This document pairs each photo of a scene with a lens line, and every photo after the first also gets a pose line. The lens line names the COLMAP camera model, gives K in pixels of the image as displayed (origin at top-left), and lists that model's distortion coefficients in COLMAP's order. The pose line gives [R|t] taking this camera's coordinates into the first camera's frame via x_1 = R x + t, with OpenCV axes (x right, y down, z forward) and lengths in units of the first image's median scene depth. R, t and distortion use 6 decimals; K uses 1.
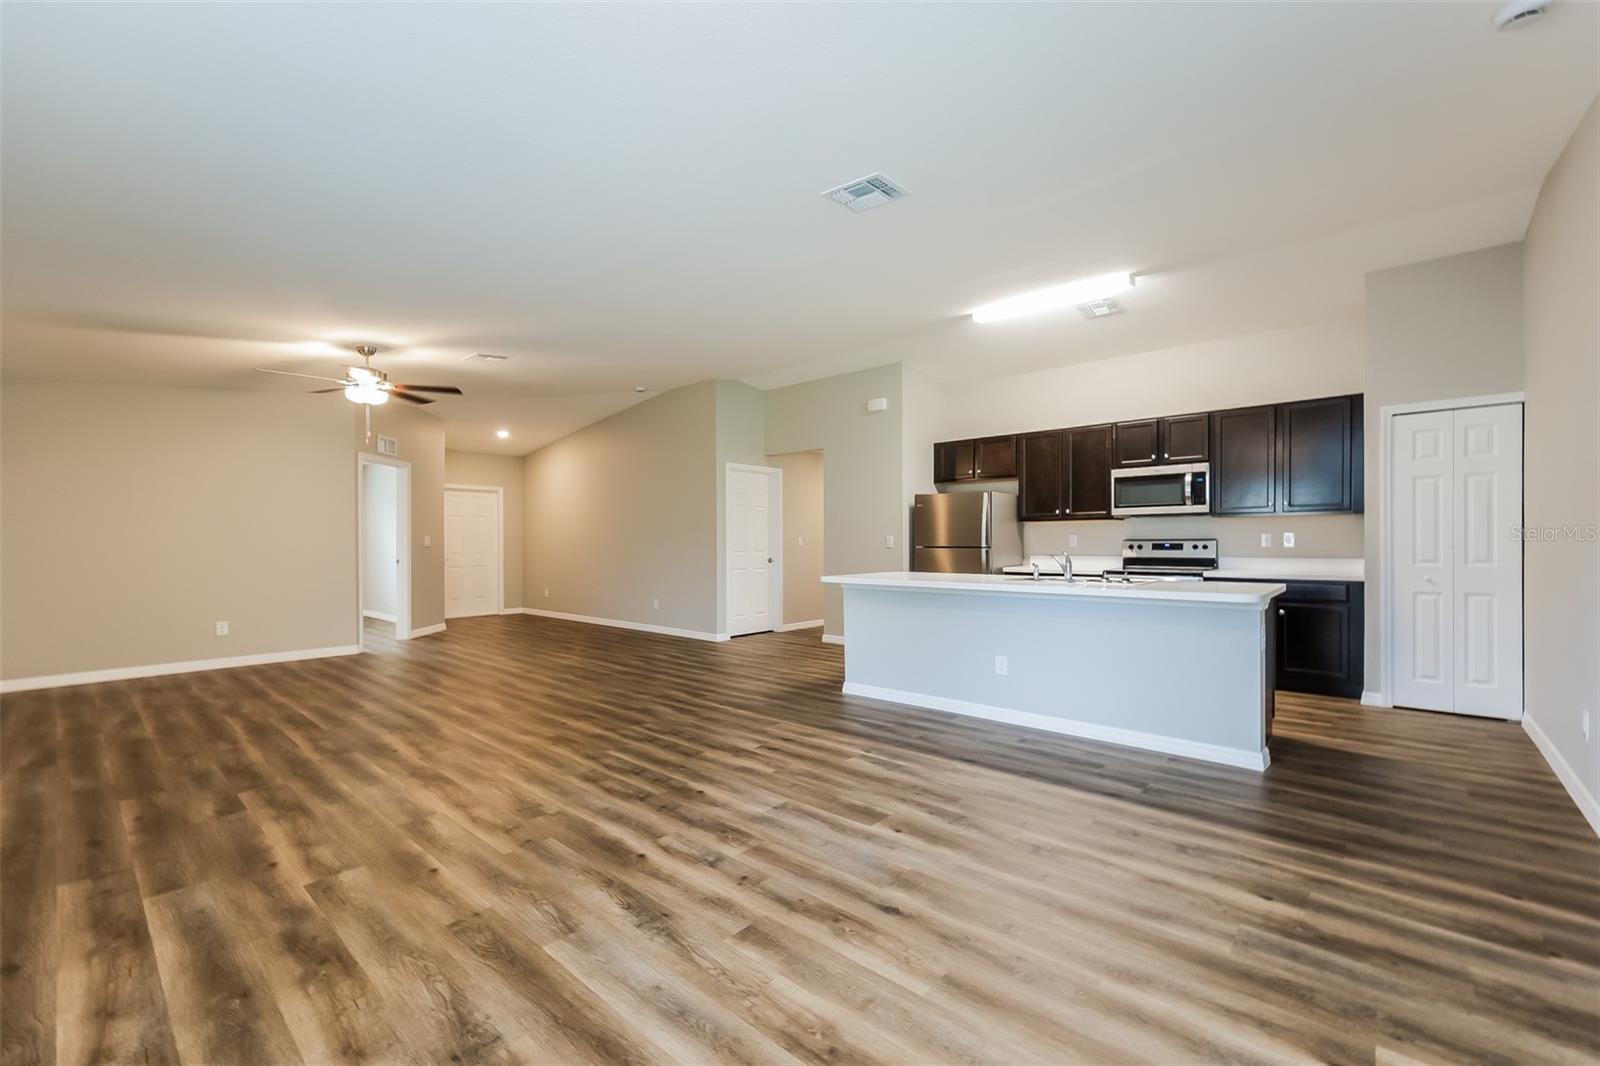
lens RADIAL K [[657.8, 0, 805.4], [0, 657.8, 548.7], [0, 0, 1]] dist [0.009798, -0.001009]
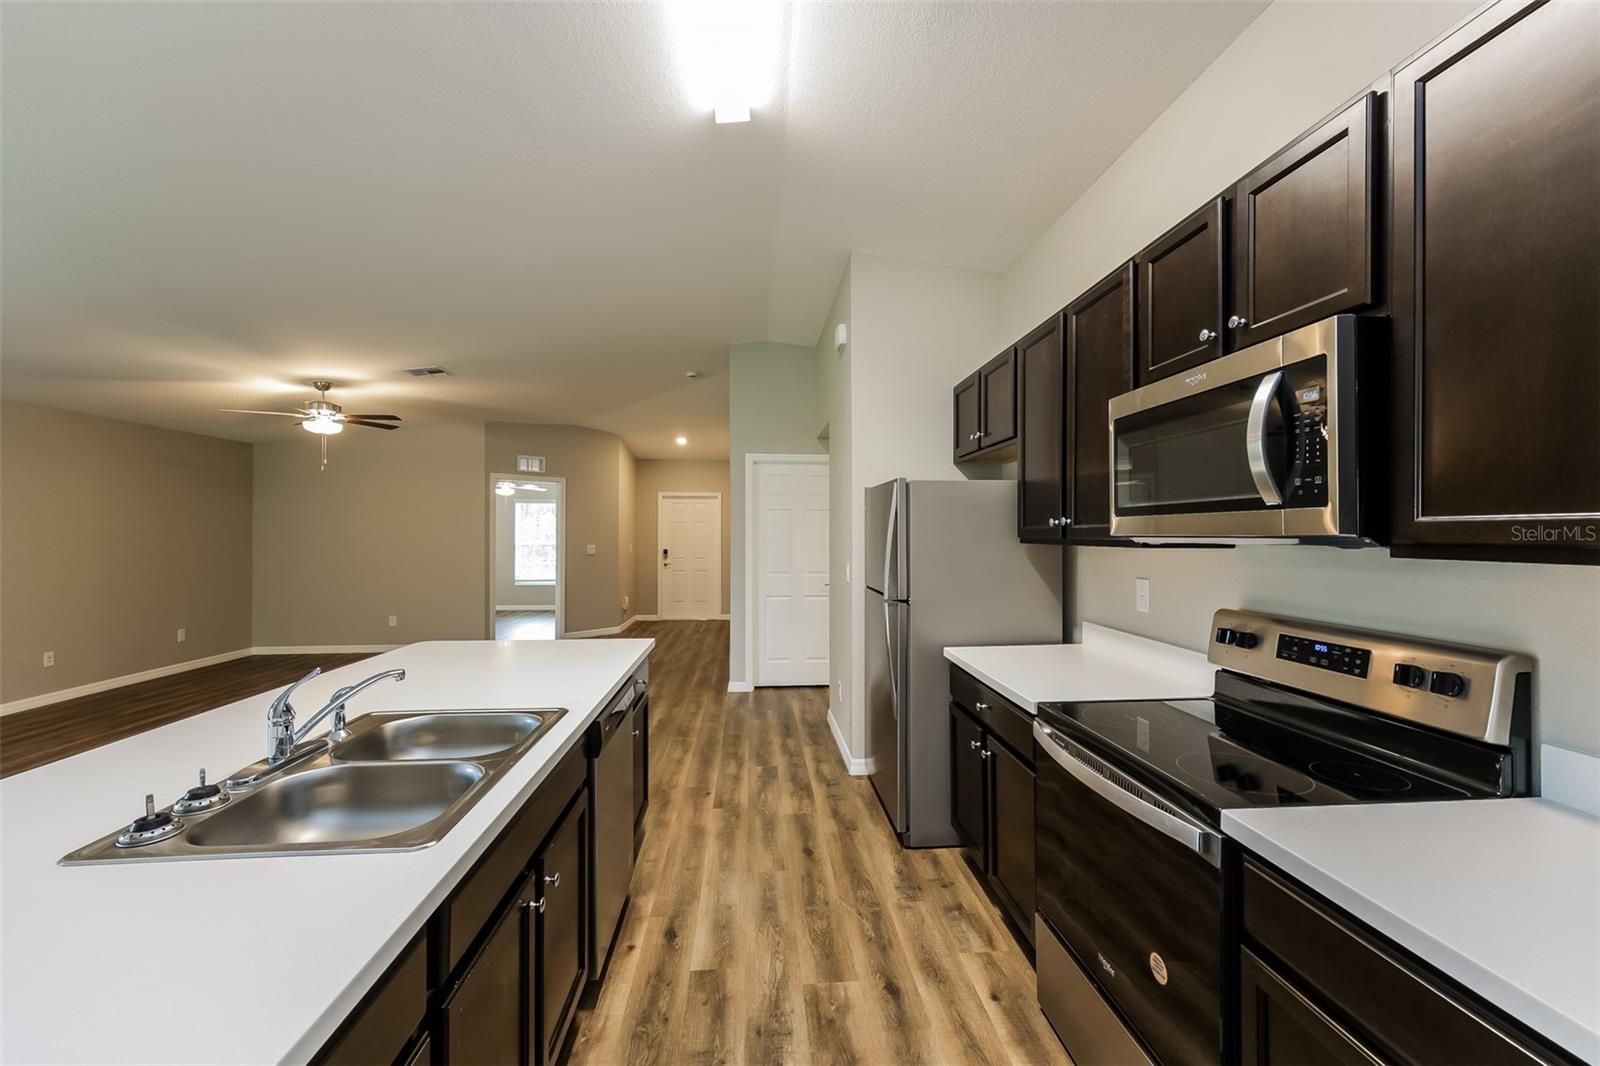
lens RADIAL K [[657.8, 0, 809.4], [0, 657.8, 525.6], [0, 0, 1]] dist [0.009798, -0.001009]
pose [[0.726670, -0.004530, -0.686972, 0.626954], [-0.009192, 0.999825, -0.016317, -0.053302], [0.686925, 0.018172, 0.726501, 0.705892]]
